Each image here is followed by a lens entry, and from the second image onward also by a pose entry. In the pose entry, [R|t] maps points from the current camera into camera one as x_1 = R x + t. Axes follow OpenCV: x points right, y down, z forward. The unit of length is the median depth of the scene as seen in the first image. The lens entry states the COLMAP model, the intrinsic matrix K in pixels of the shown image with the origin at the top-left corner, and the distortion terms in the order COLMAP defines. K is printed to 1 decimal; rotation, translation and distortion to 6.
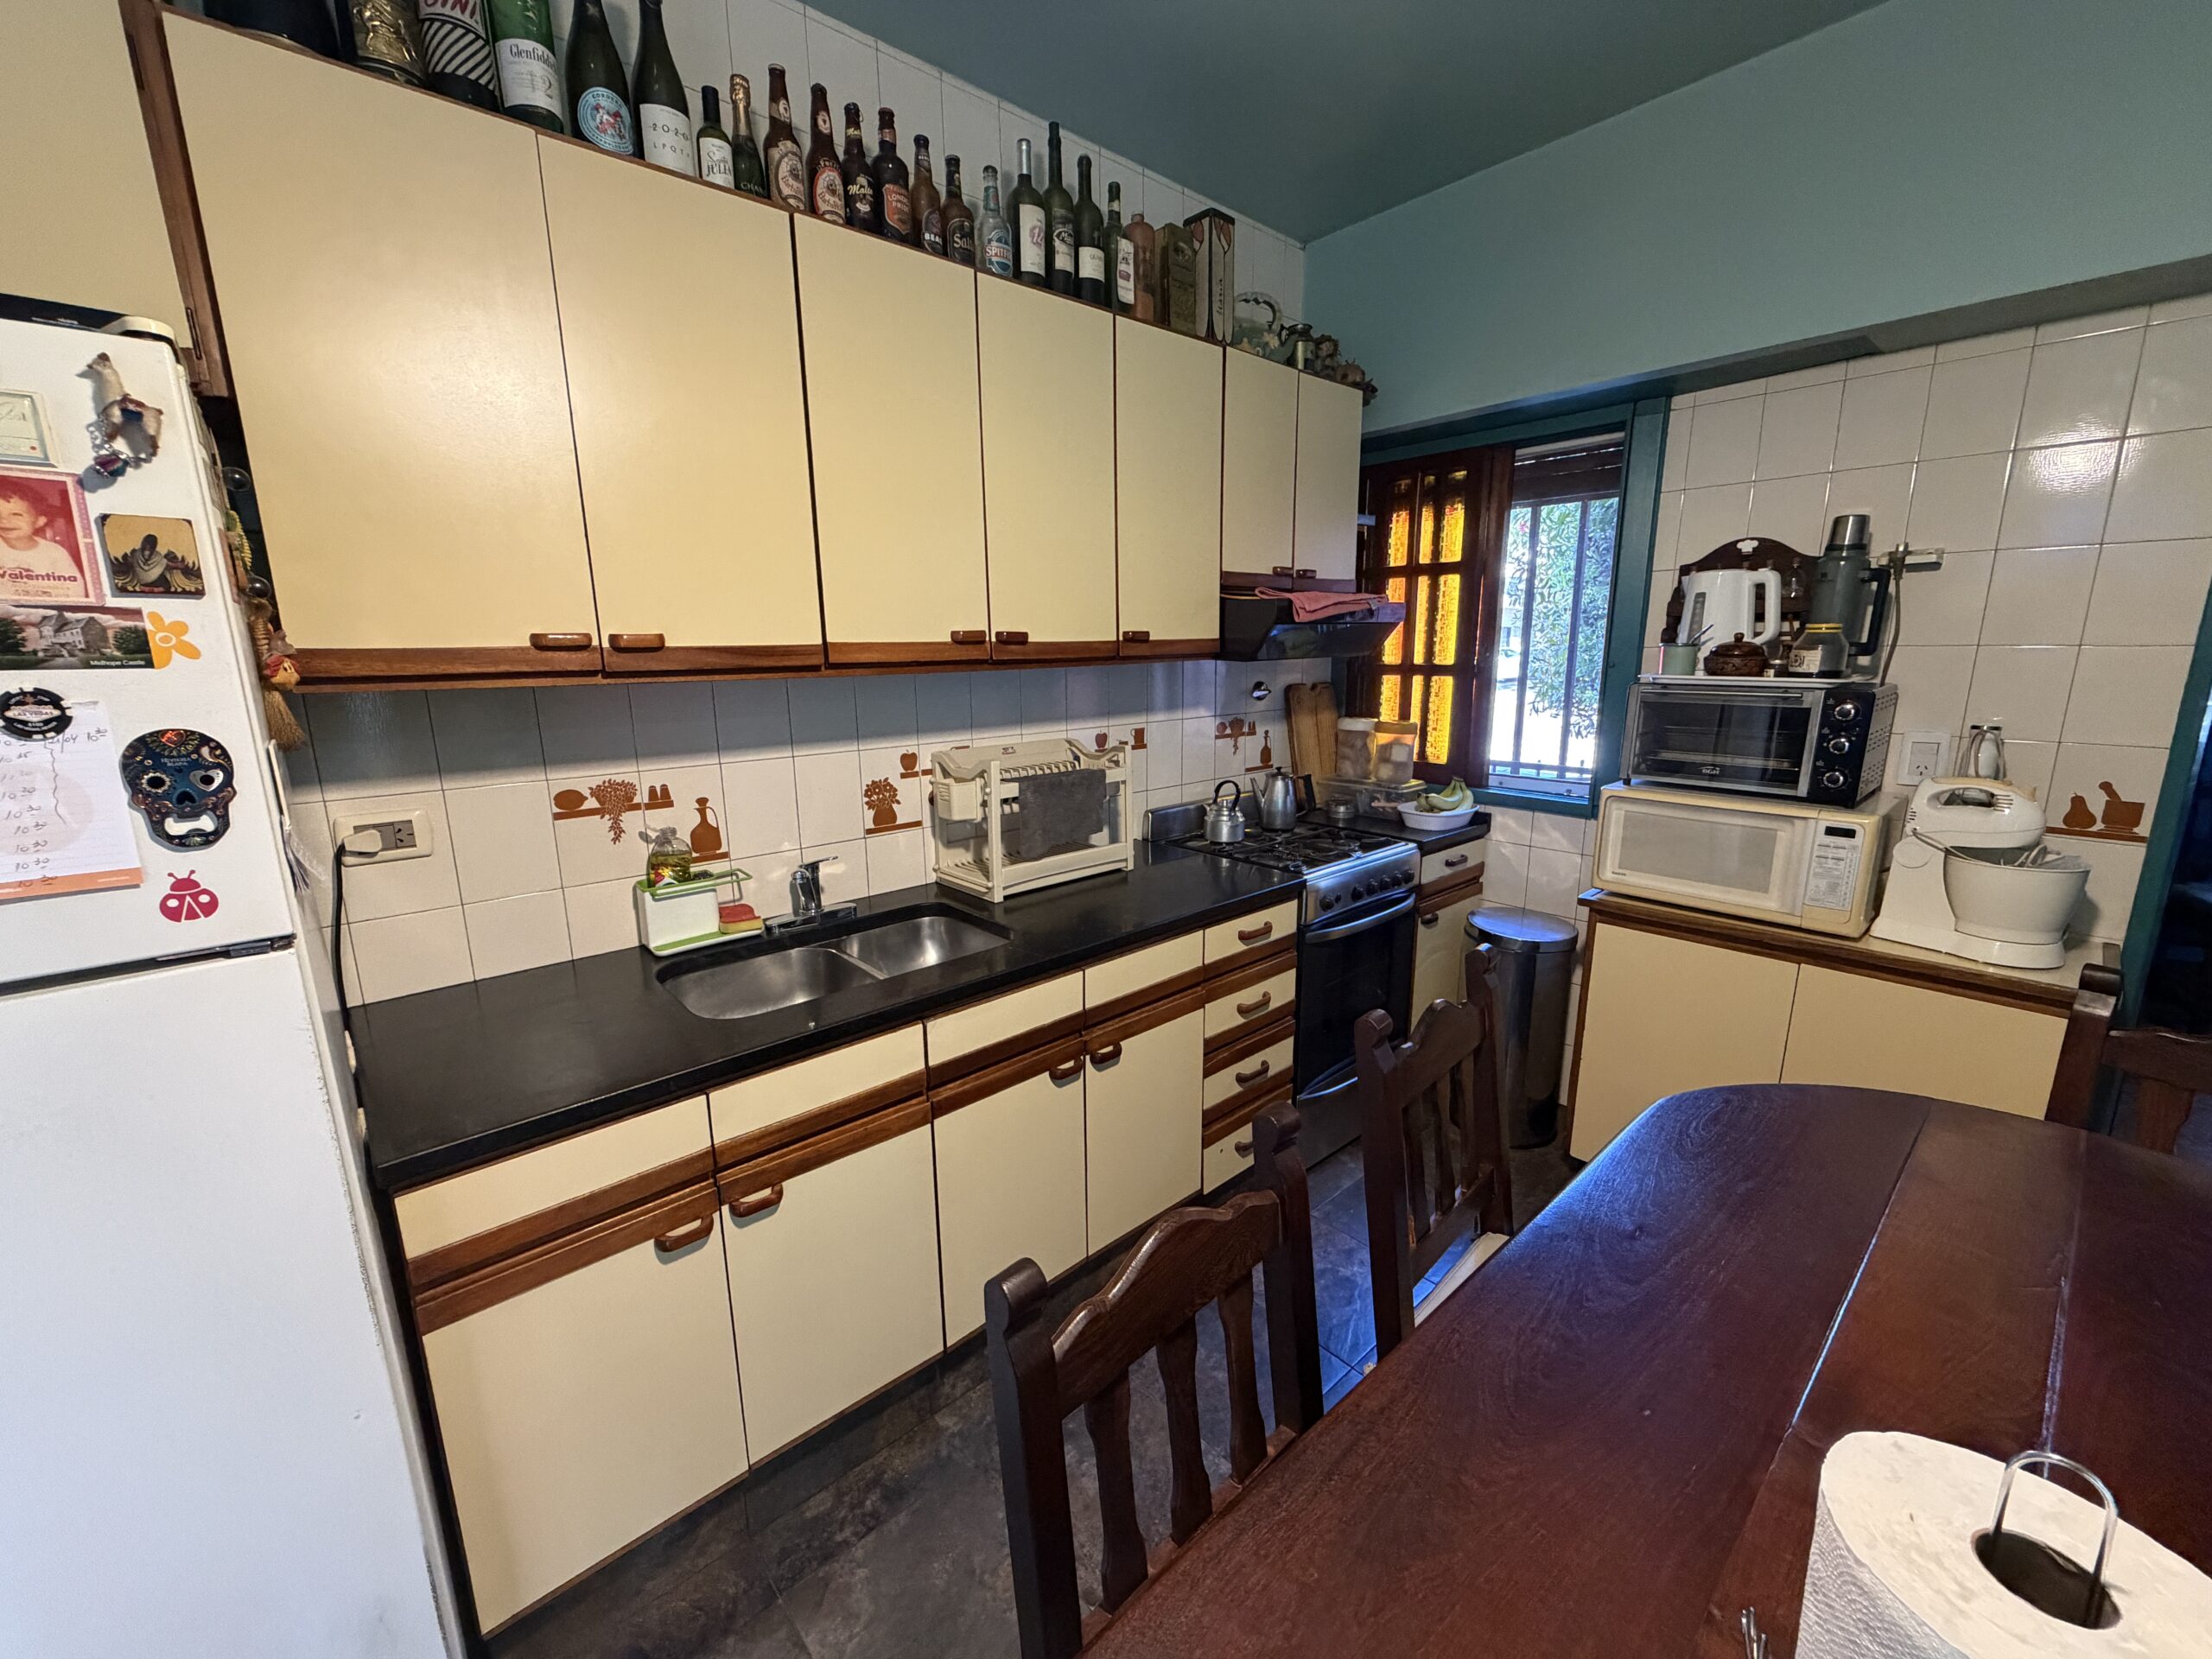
lens RADIAL K [[882.8, 0, 1108.9], [0, 882.8, 830.1], [0, 0, 1]] dist [-0.000725, -0.000077]
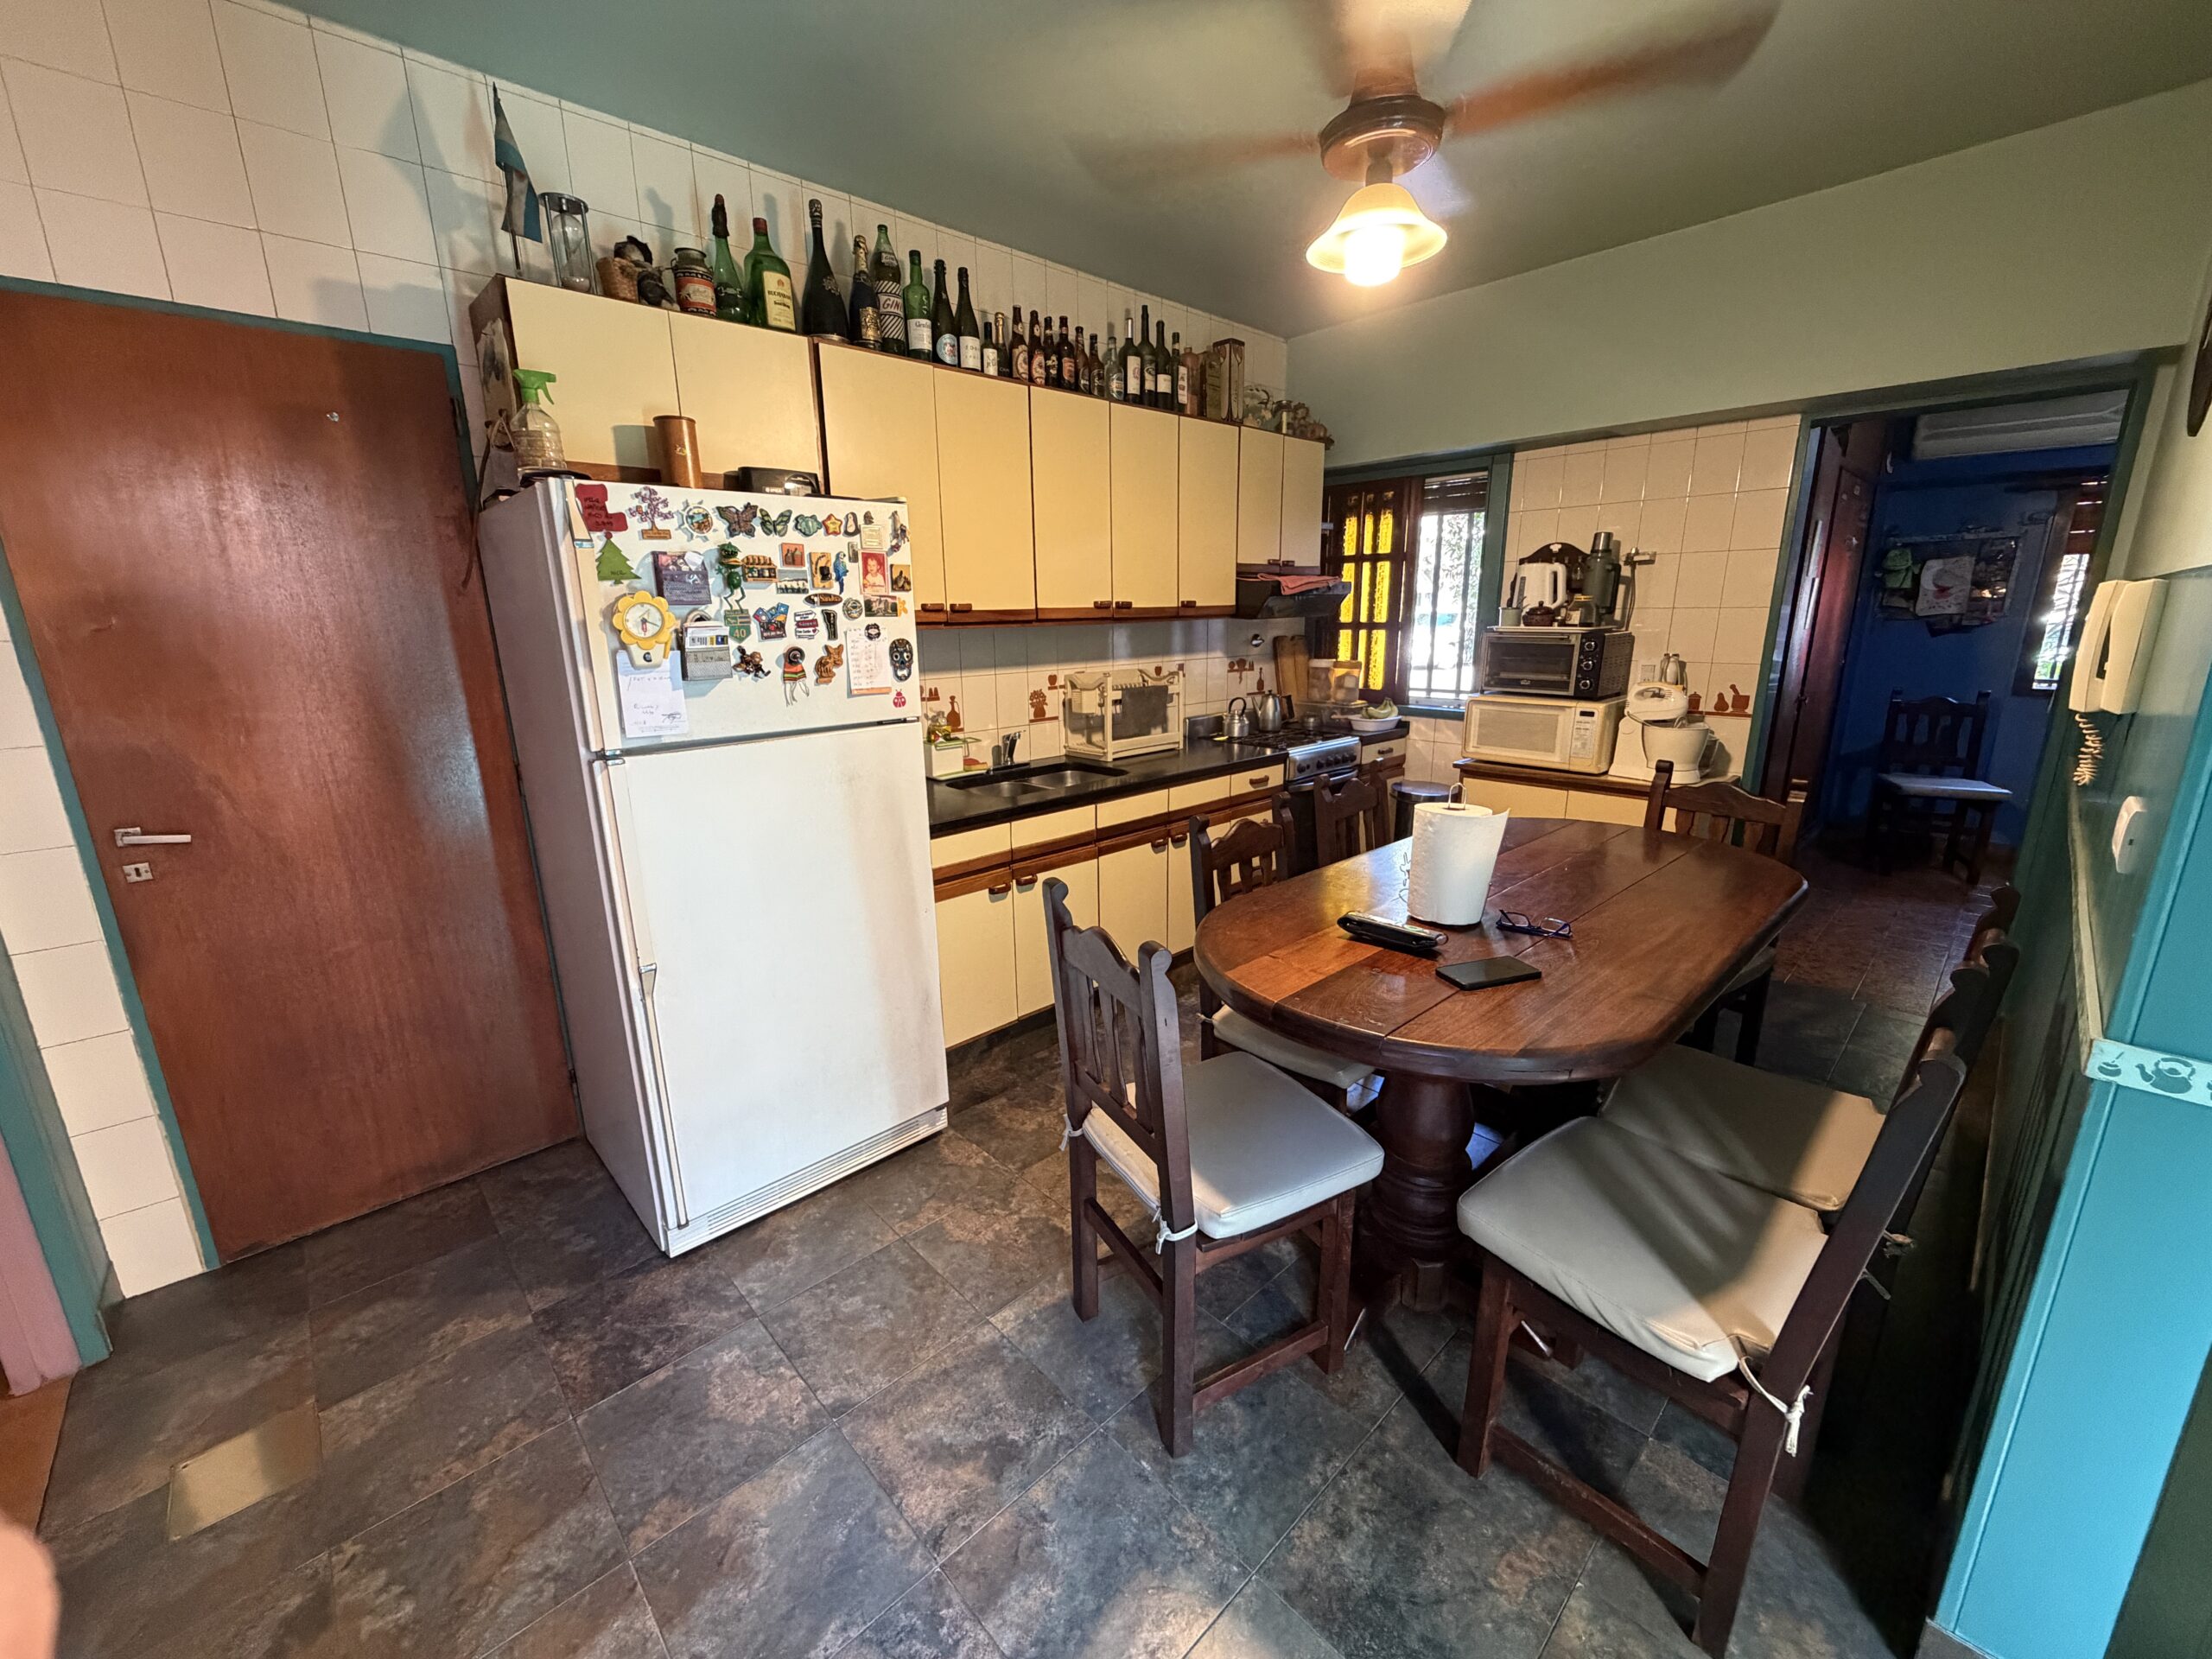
lens RADIAL K [[882.8, 0, 1109.3], [0, 882.8, 828.4], [0, 0, 1]] dist [-0.000725, -0.000077]
pose [[0.999621, -0.008960, 0.026037, -0.178515], [0.008055, 0.999367, 0.034663, 0.157848], [-0.026331, -0.034440, 0.999060, -0.735280]]
